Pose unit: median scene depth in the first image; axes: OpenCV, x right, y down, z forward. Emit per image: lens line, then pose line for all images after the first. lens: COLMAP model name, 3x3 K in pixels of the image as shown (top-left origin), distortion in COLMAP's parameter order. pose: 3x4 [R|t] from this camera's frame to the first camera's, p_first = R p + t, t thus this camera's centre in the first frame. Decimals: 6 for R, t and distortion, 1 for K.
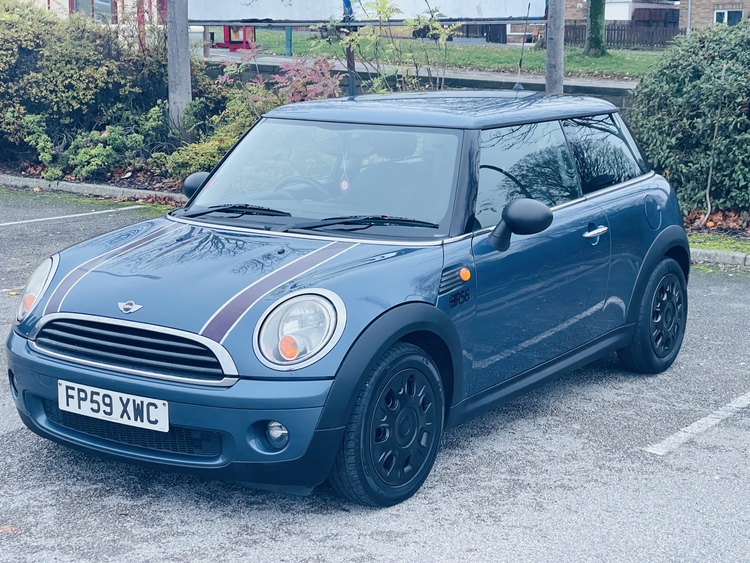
lens RADIAL K [[1370.8, 0, 374.2], [0, 1370.8, 281.2], [0, 0, 1]] dist [0.226716, 0.000000]
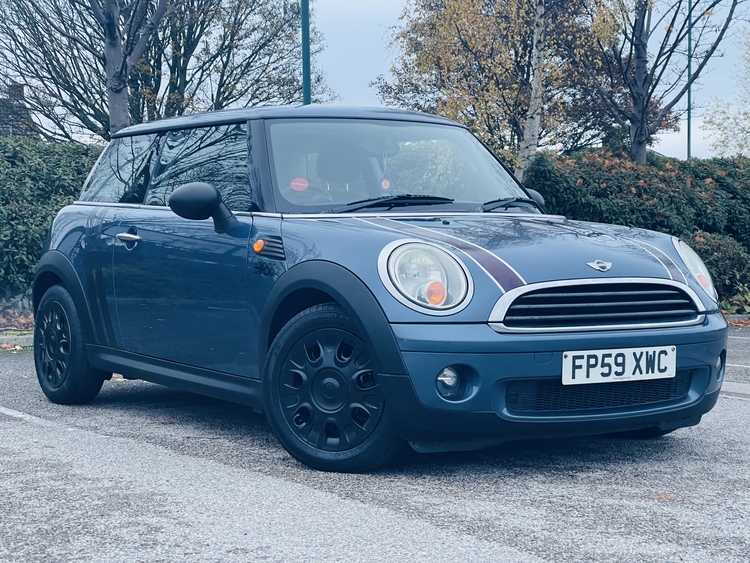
lens RADIAL K [[1370.8, 0, 378.5], [0, 1370.8, 281.2], [0, 0, 1]] dist [0.226716, 0.000000]
pose [[0.381016, -0.042976, 0.923569, -1.141192], [0.169207, 0.985289, -0.023958, 0.026357], [-0.908953, 0.165403, 0.382683, 0.771004]]
